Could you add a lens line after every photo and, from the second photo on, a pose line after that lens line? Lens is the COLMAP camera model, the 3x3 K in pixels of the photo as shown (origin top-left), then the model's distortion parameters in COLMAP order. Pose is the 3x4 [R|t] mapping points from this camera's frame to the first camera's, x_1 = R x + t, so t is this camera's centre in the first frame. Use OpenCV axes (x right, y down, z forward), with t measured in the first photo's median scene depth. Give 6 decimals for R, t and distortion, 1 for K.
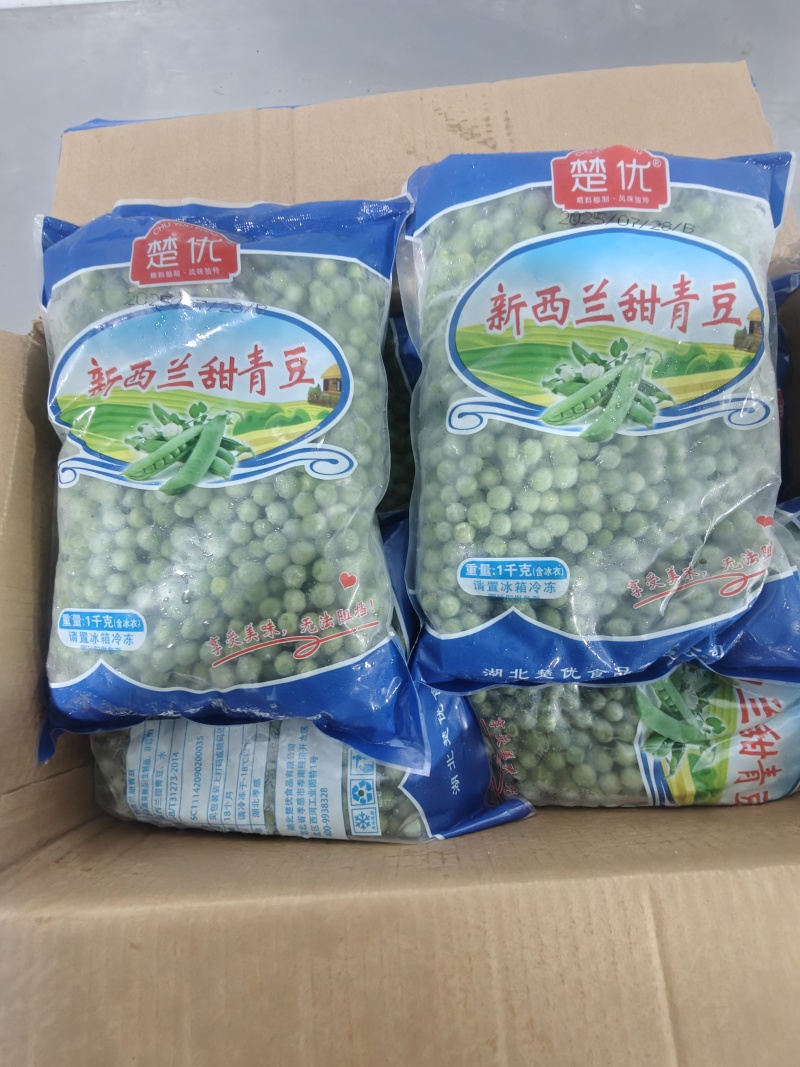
lens RADIAL K [[483.1, 0, 396.4], [0, 483.1, 530.9], [0, 0, 1]] dist [-0.000549, 0.000091]
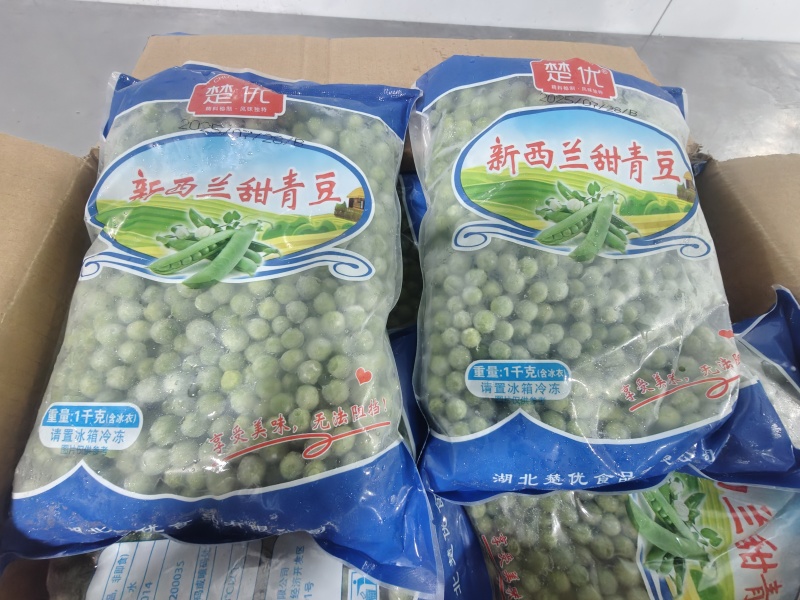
lens RADIAL K [[362.2, 0, 400.0], [0, 362.2, 300.0], [0, 0, 1]] dist [-0.000549, 0.000091]
pose [[0.994589, 0.047053, 0.092625, -0.098366], [-0.022553, 0.968082, -0.249618, 0.130331], [-0.101414, 0.246179, 0.963904, 0.215051]]
